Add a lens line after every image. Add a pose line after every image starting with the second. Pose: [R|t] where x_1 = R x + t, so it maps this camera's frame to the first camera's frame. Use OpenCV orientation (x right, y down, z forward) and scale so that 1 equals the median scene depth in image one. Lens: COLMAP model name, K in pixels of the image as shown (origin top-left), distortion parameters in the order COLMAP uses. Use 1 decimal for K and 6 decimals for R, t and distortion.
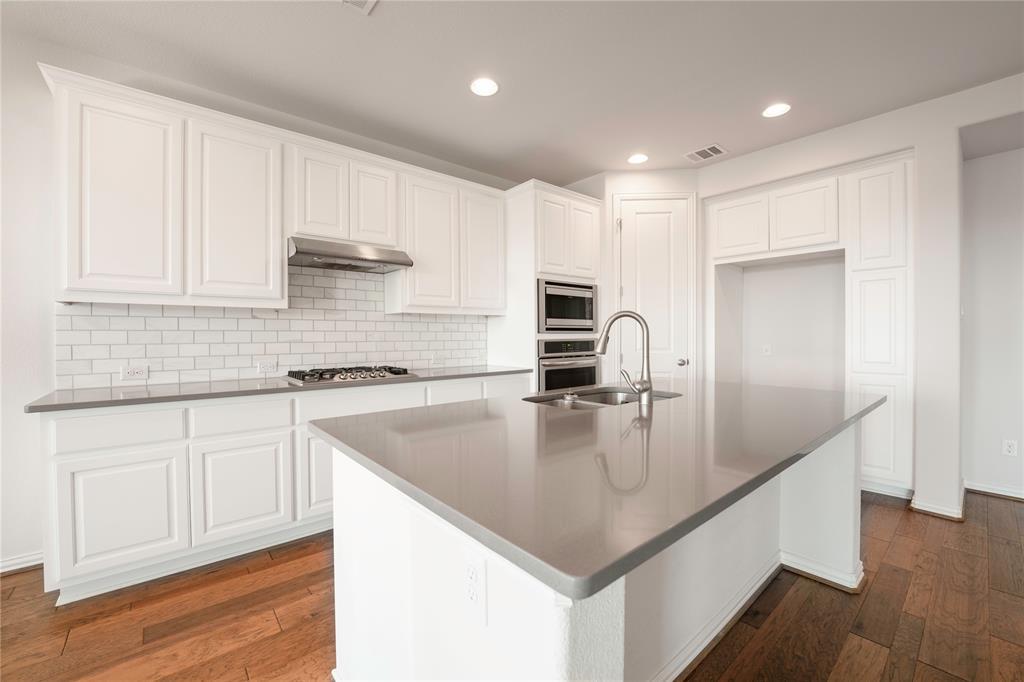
lens RADIAL K [[414.9, 0, 509.5], [0, 414.9, 337.7], [0, 0, 1]] dist [-0.025075, 0.000538]
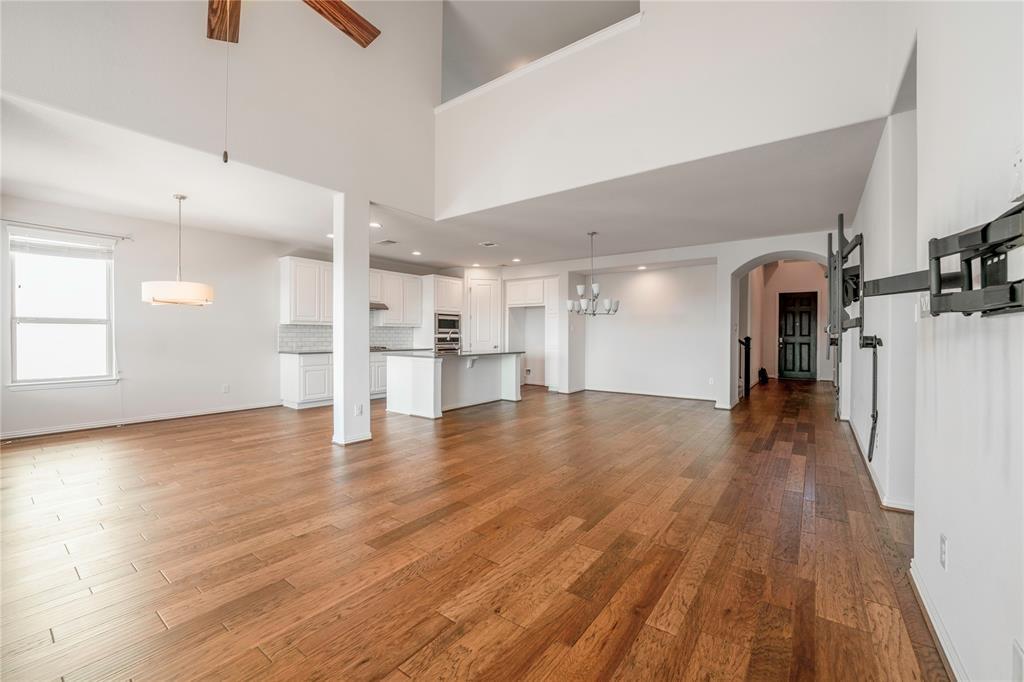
lens RADIAL K [[414.9, 0, 507.3], [0, 414.9, 338.2], [0, 0, 1]] dist [-0.025075, 0.000538]
pose [[0.976872, 0.004551, 0.213775, -0.040722], [-0.003924, 0.999987, -0.003359, 0.018295], [-0.213787, 0.002443, 0.976877, -1.544483]]
